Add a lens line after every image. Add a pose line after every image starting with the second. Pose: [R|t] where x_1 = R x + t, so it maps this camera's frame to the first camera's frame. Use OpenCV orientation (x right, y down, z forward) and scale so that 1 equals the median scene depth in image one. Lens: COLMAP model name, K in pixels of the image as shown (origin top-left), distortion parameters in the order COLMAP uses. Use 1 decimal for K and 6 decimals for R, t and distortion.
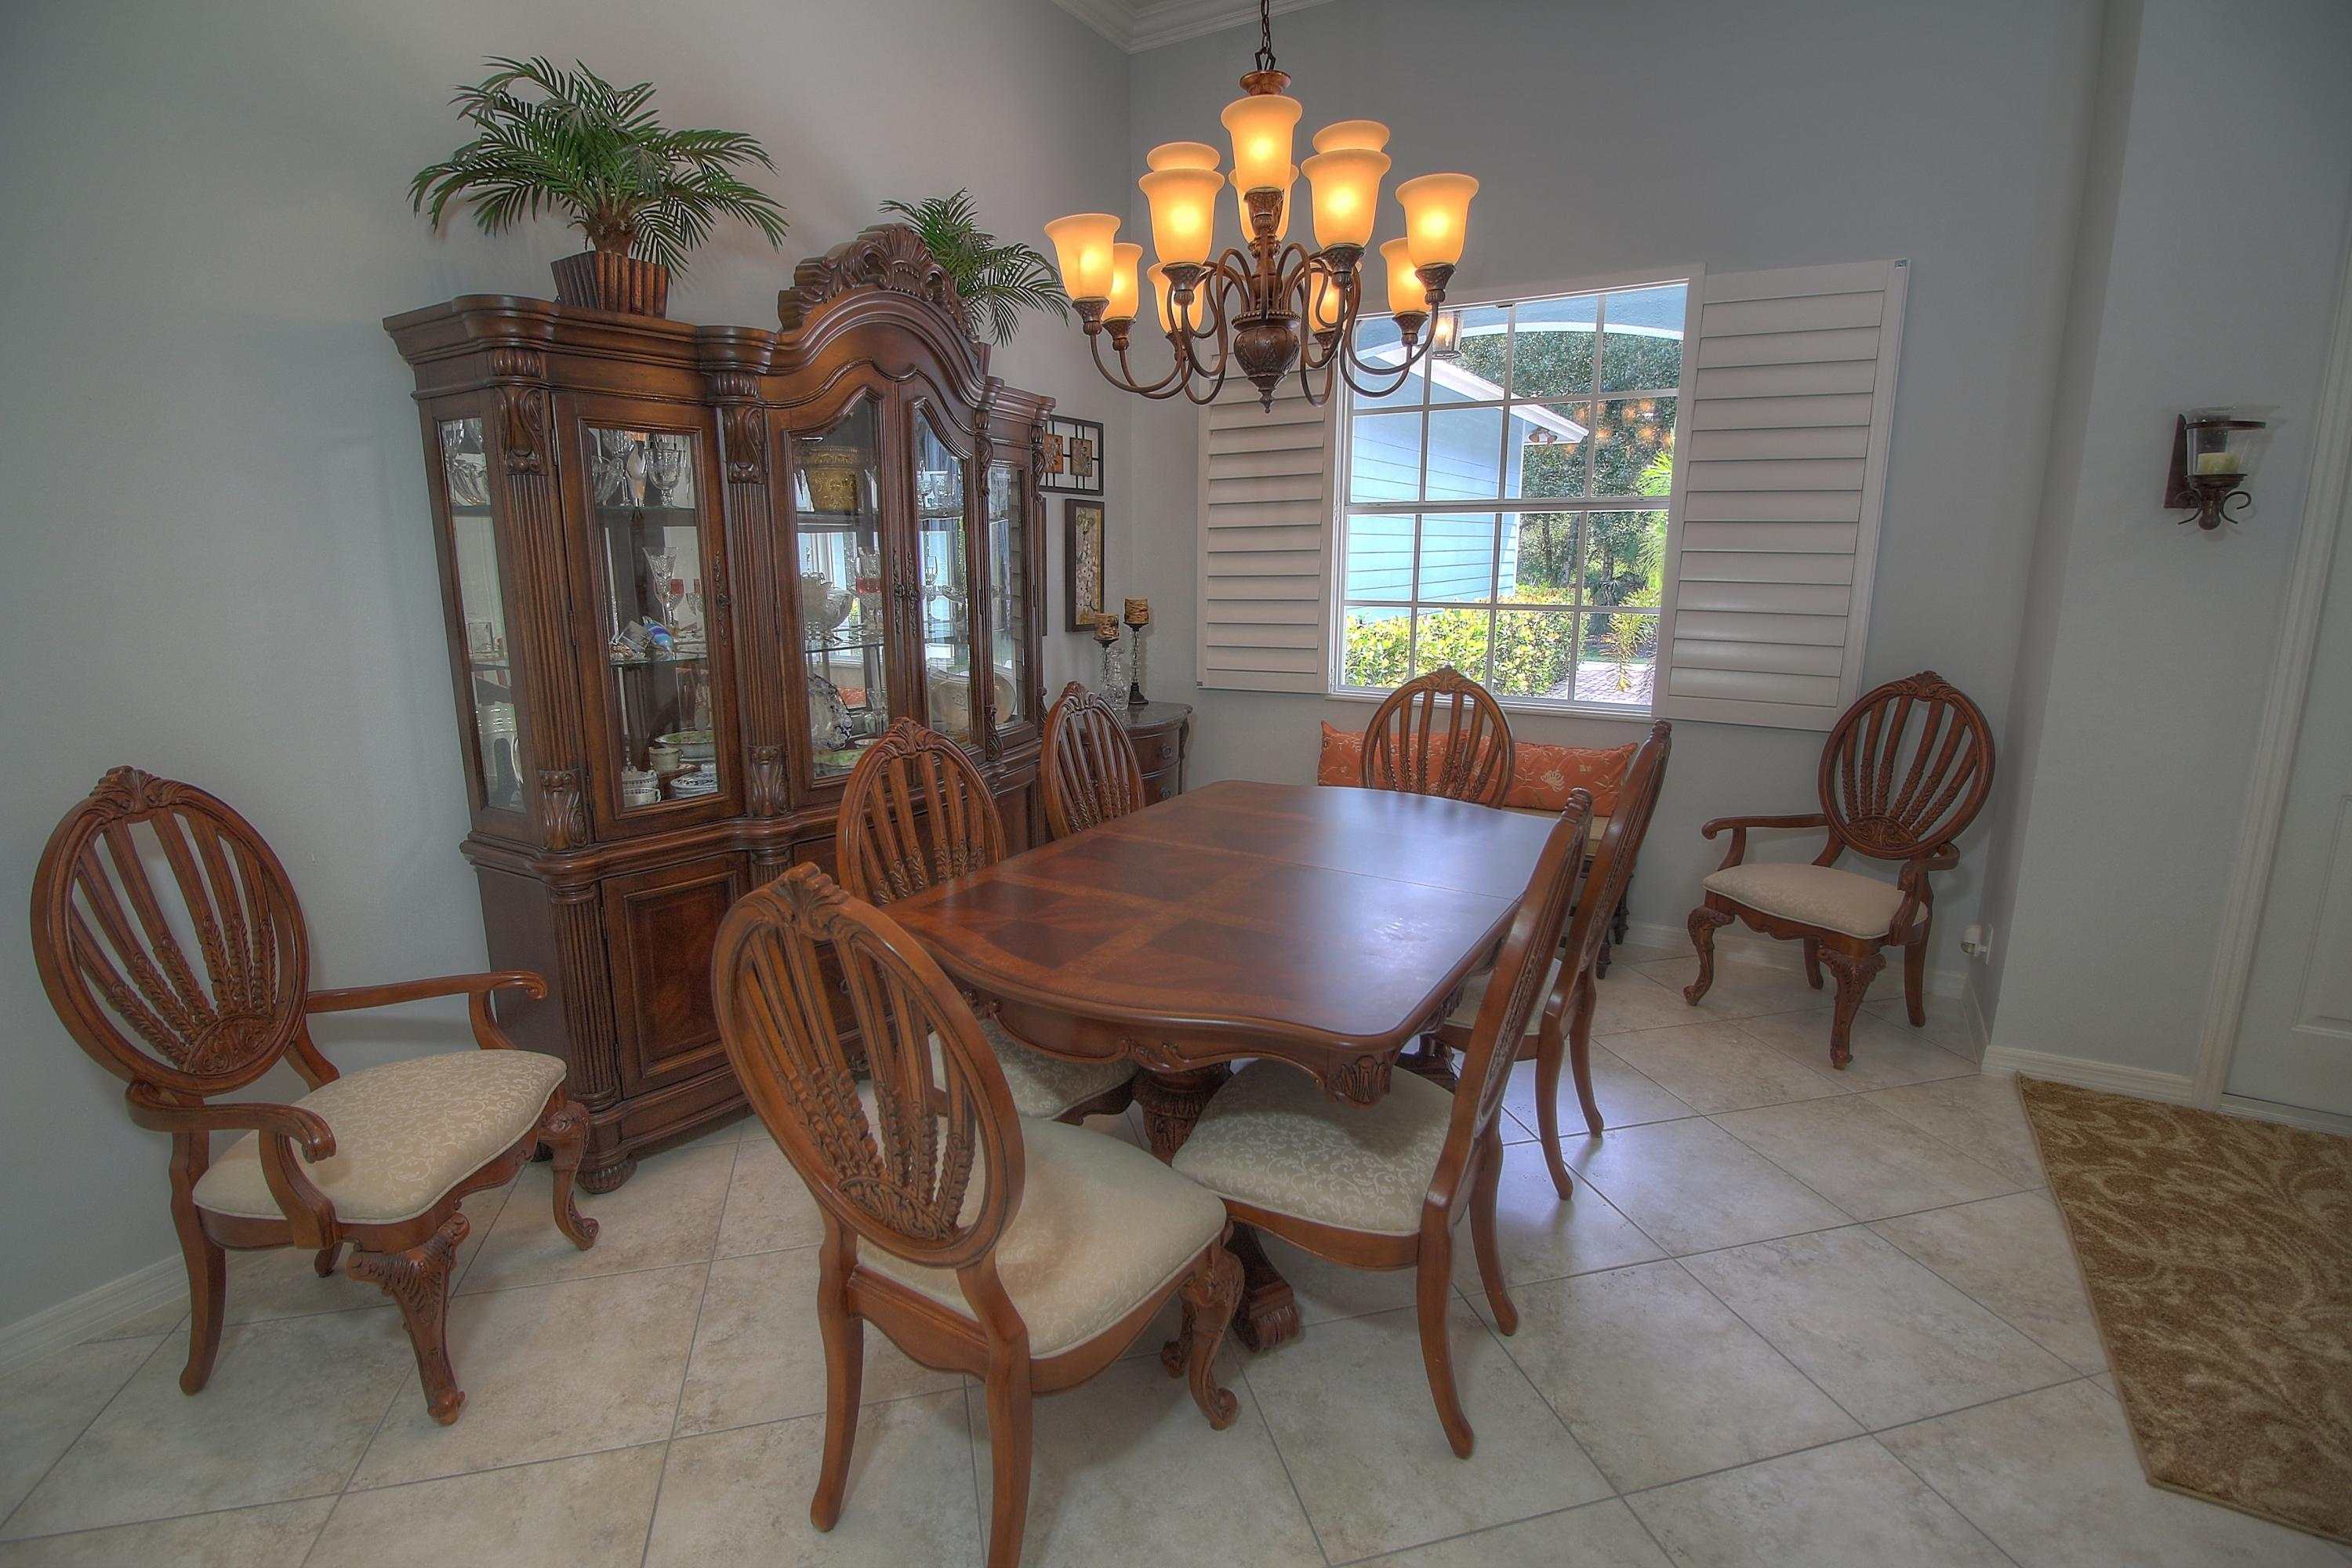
lens RADIAL K [[1088.4, 0, 1163.6], [0, 1088.4, 766.6], [0, 0, 1]] dist [-0.008241, -0.008082]
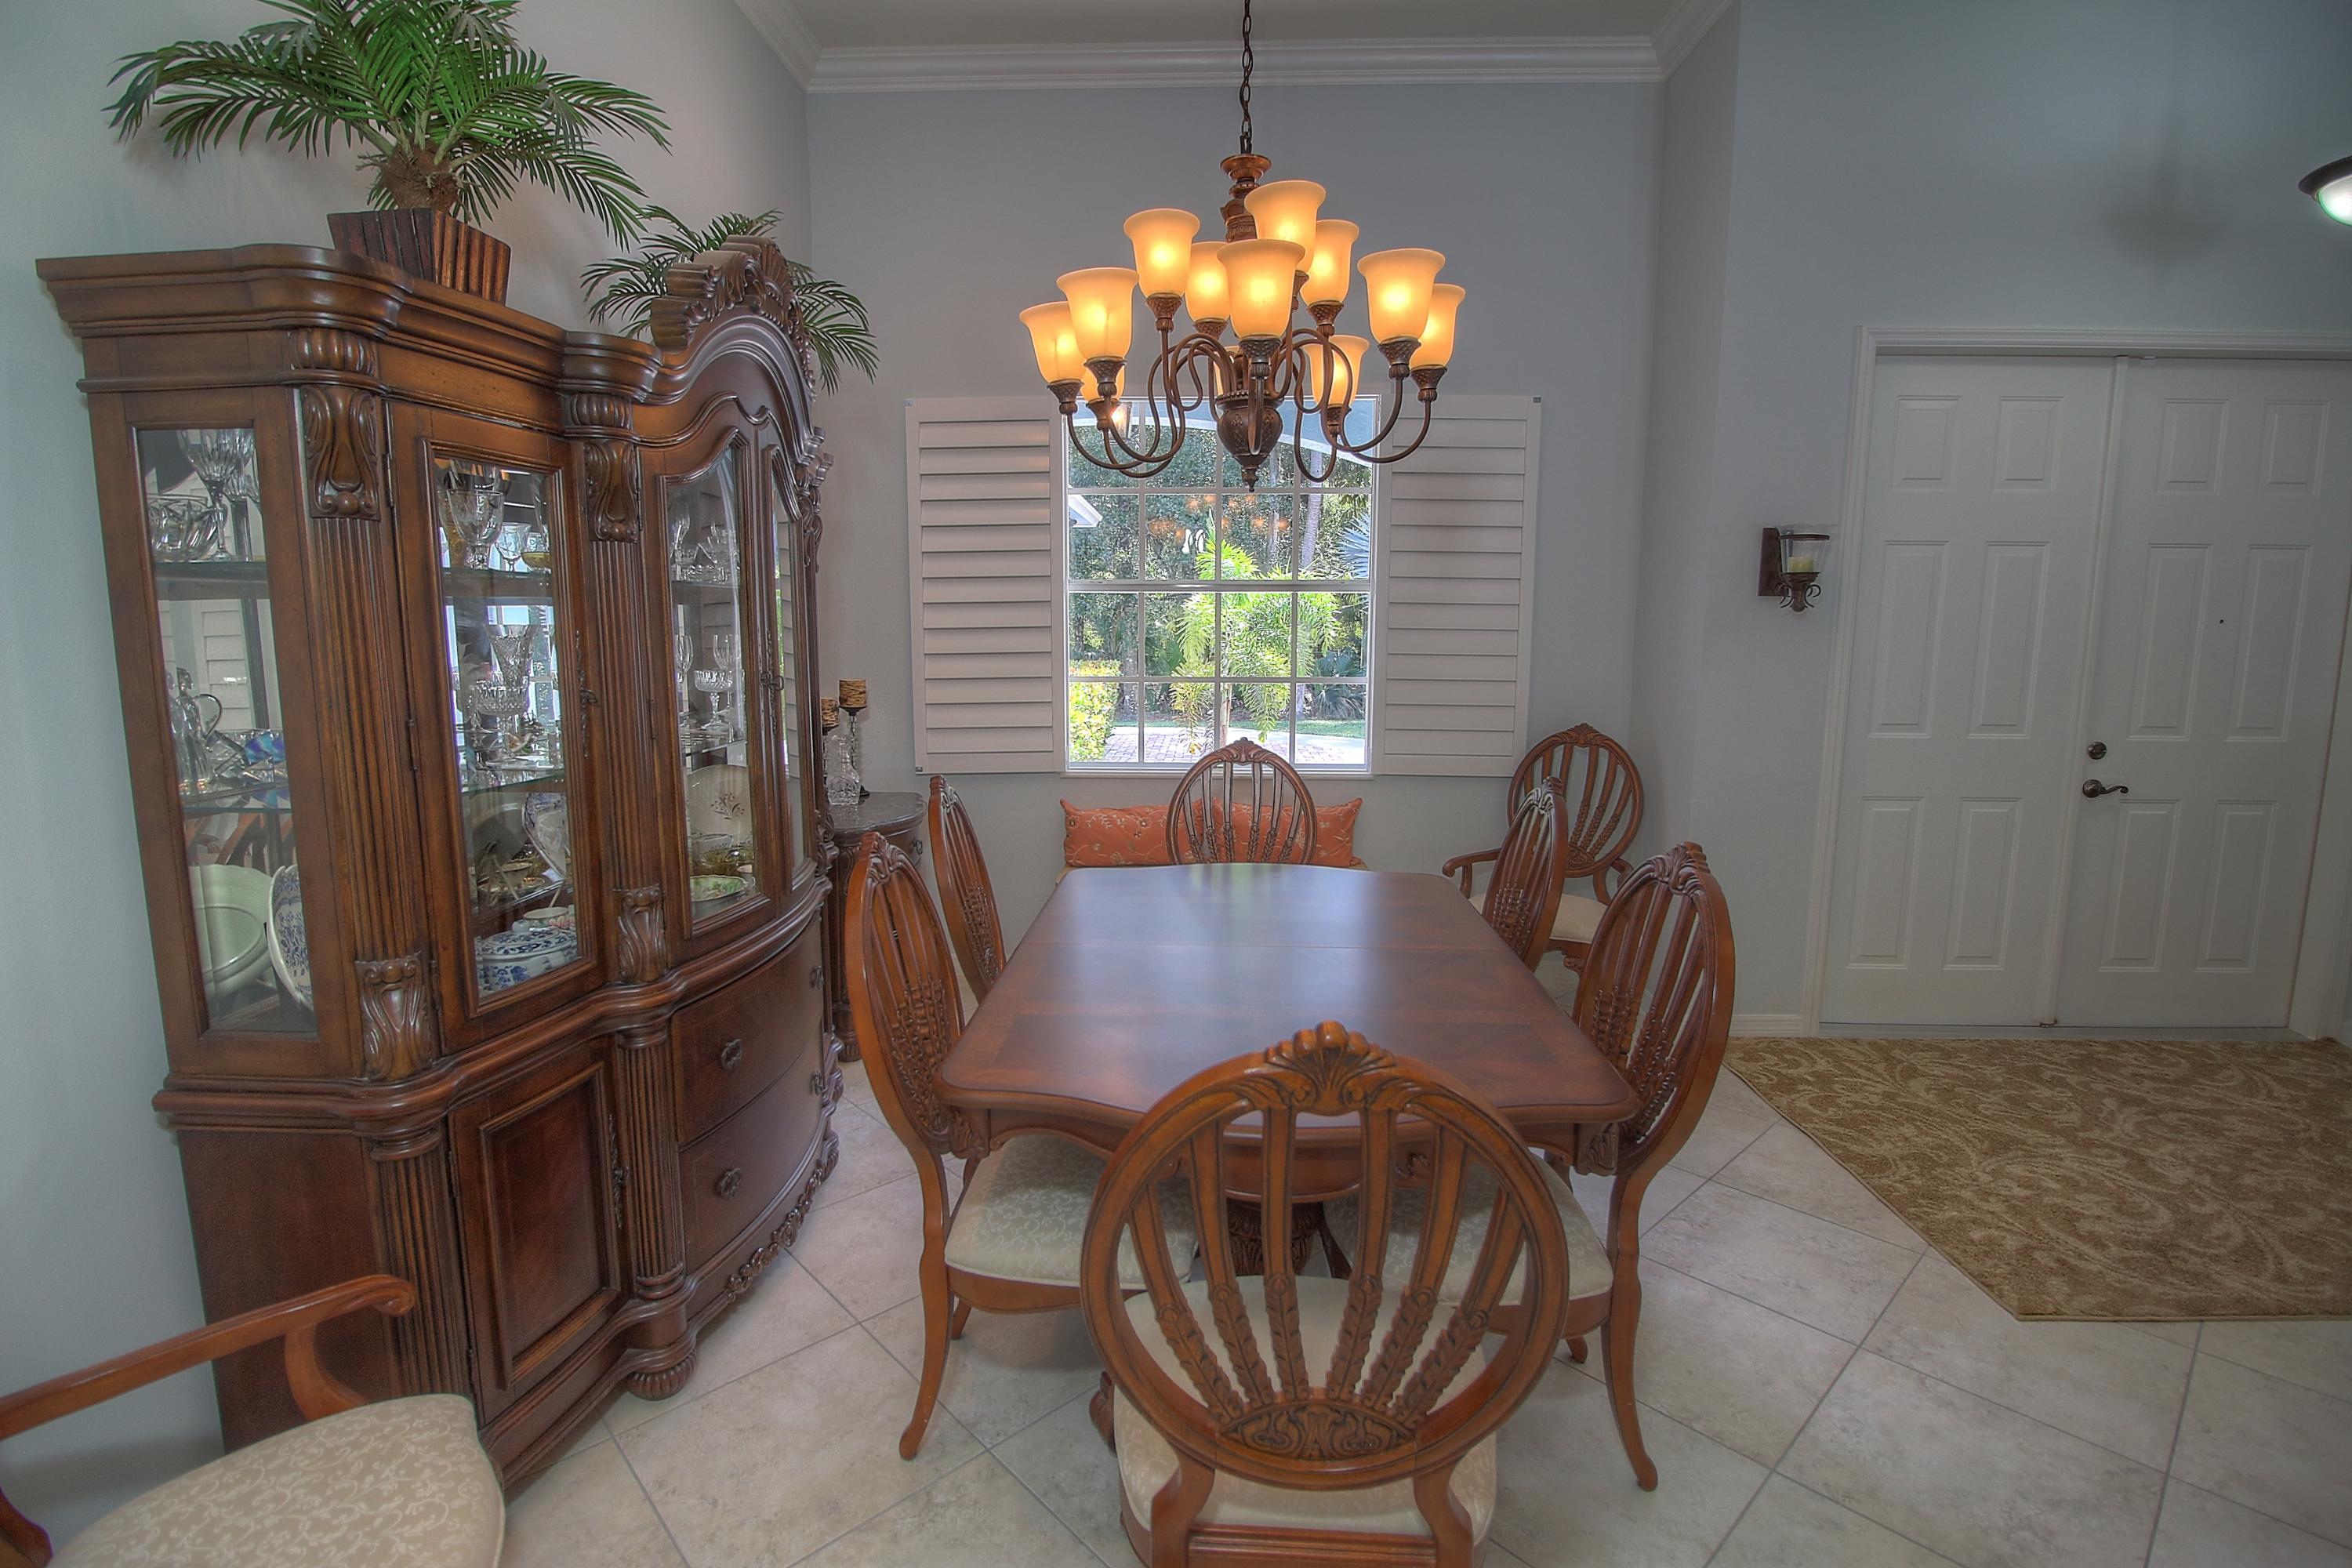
lens RADIAL K [[1088.4, 0, 1163.4], [0, 1088.4, 762.5], [0, 0, 1]] dist [-0.008241, -0.008082]
pose [[0.879475, -0.058172, 0.472377, -0.398052], [0.090879, 0.994767, -0.046696, -0.036695], [-0.467189, 0.083997, 0.880159, 0.165460]]
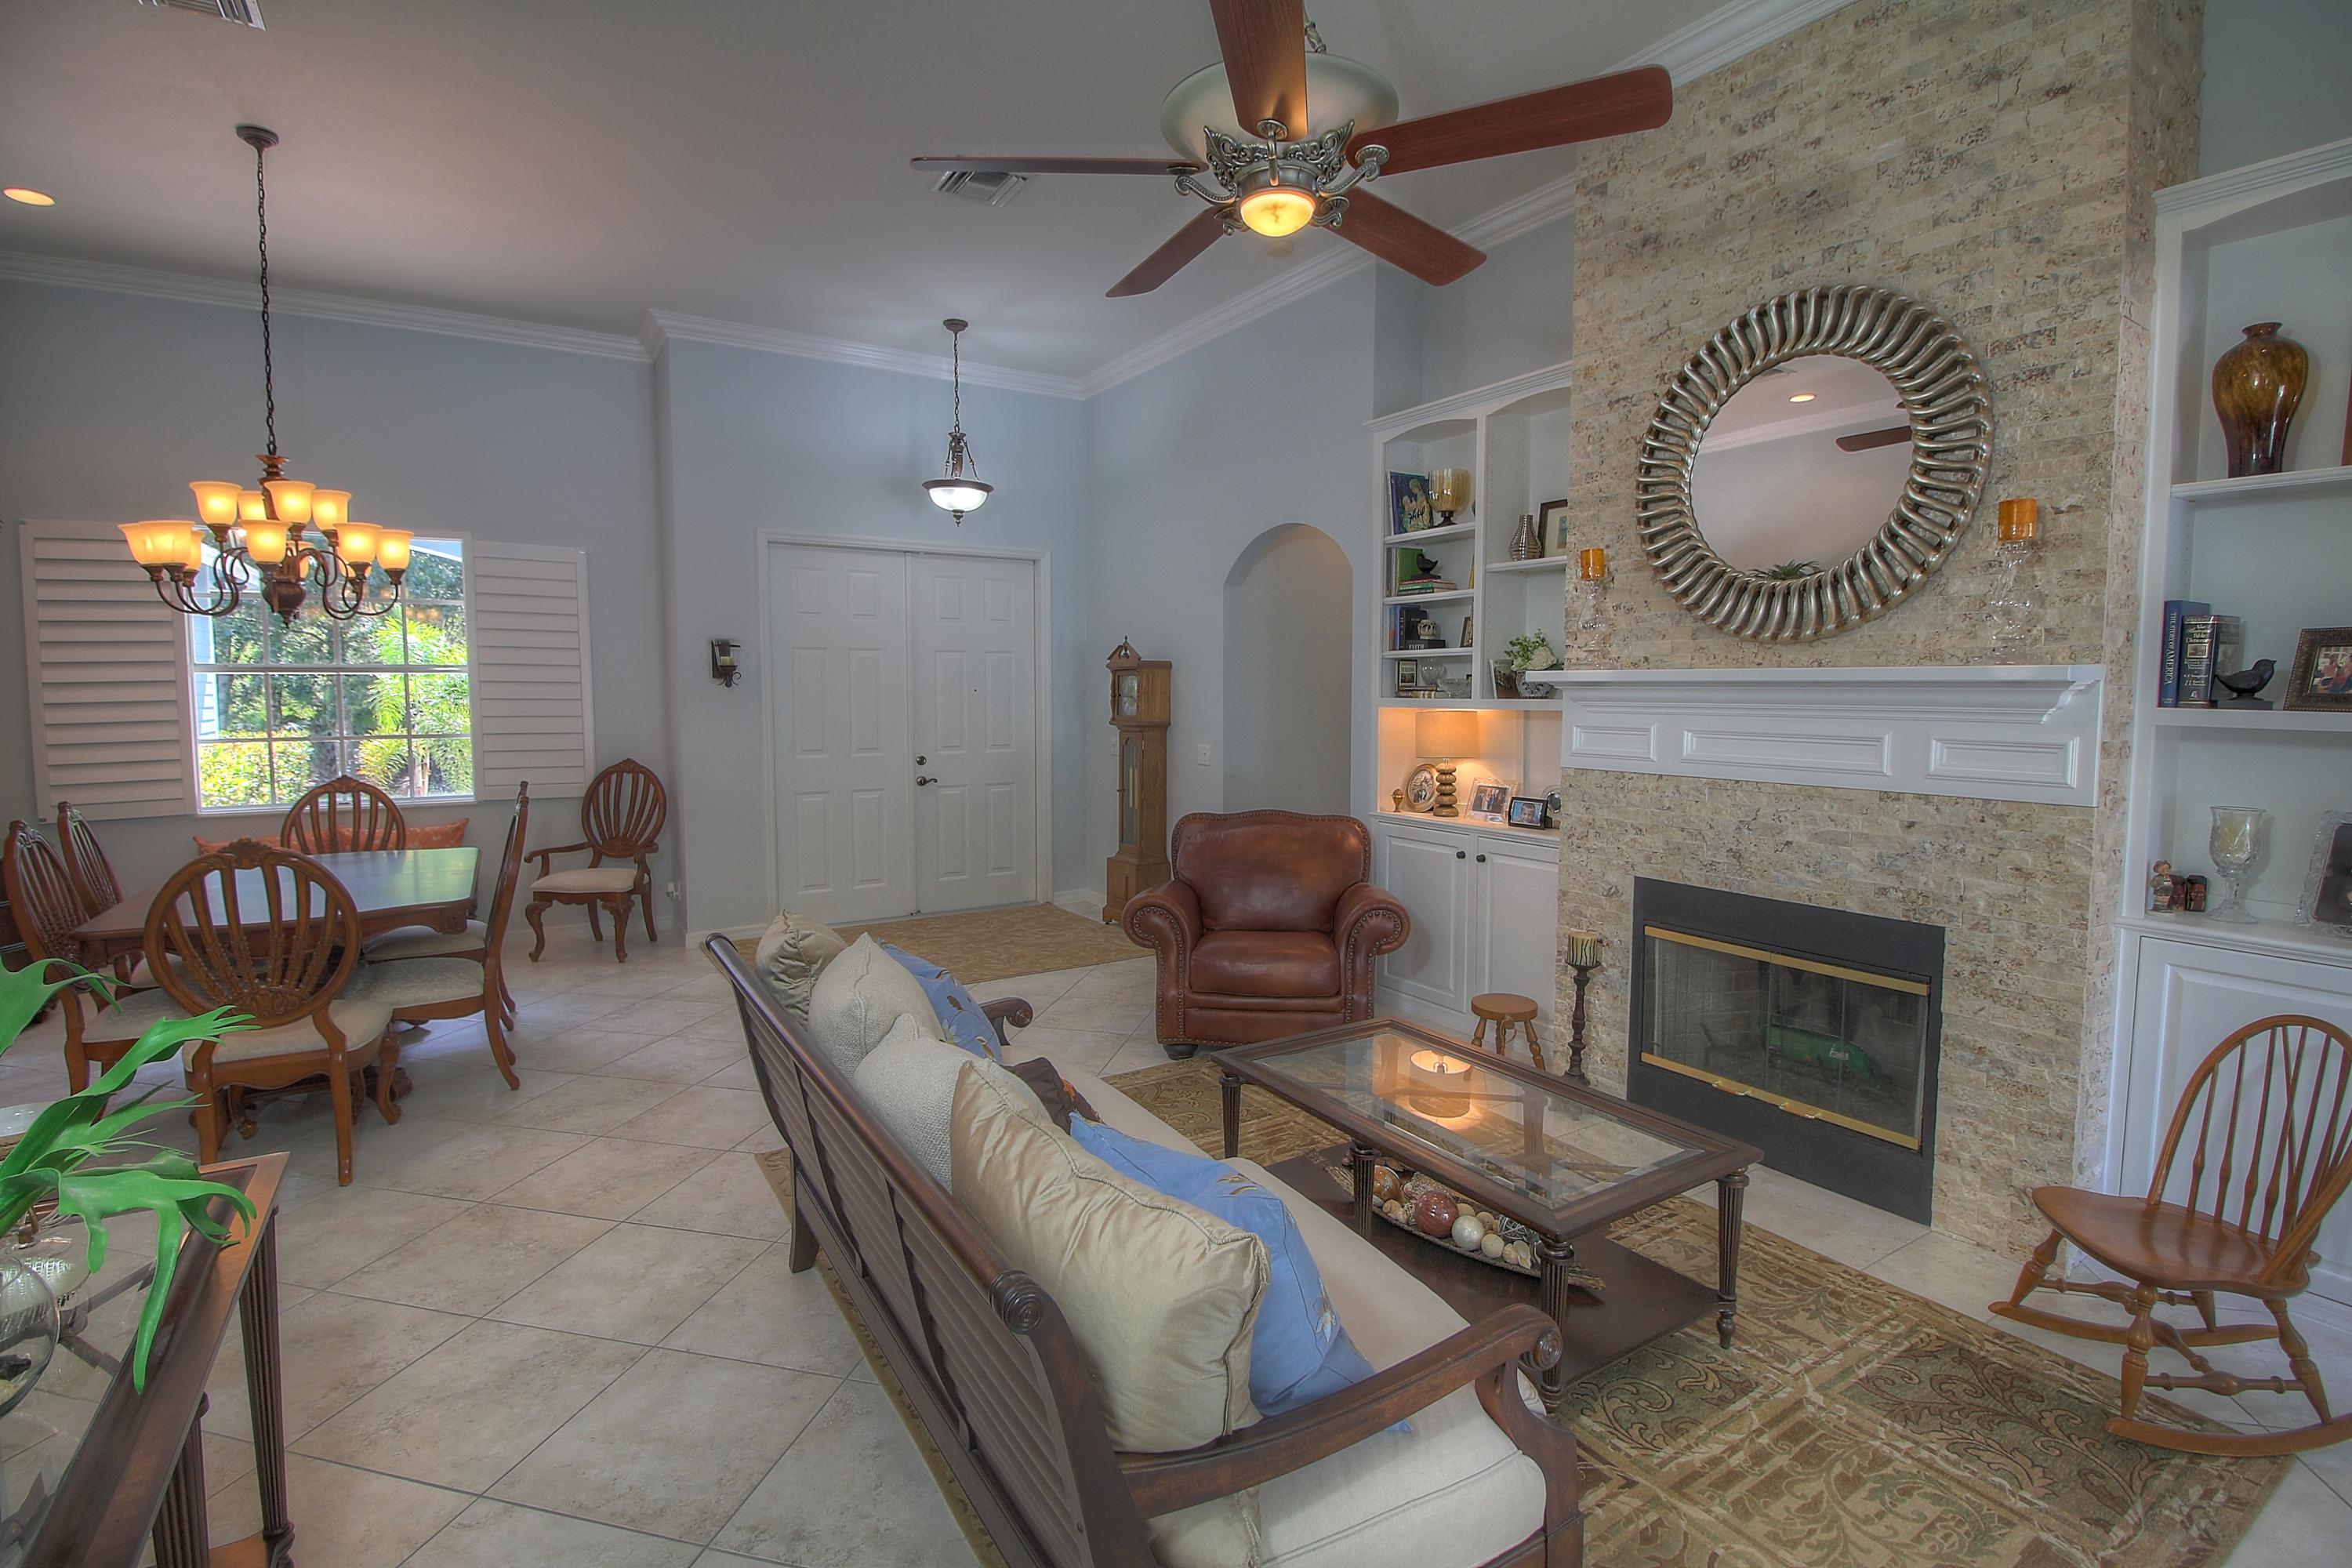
lens RADIAL K [[1088.4, 0, 1157.9], [0, 1088.4, 765.3], [0, 0, 1]] dist [-0.008241, -0.008082]
pose [[0.459834, -0.064219, 0.885680, -0.739047], [0.174250, 0.984517, -0.019082, 0.162298], [-0.870741, 0.163104, 0.463904, -0.925475]]
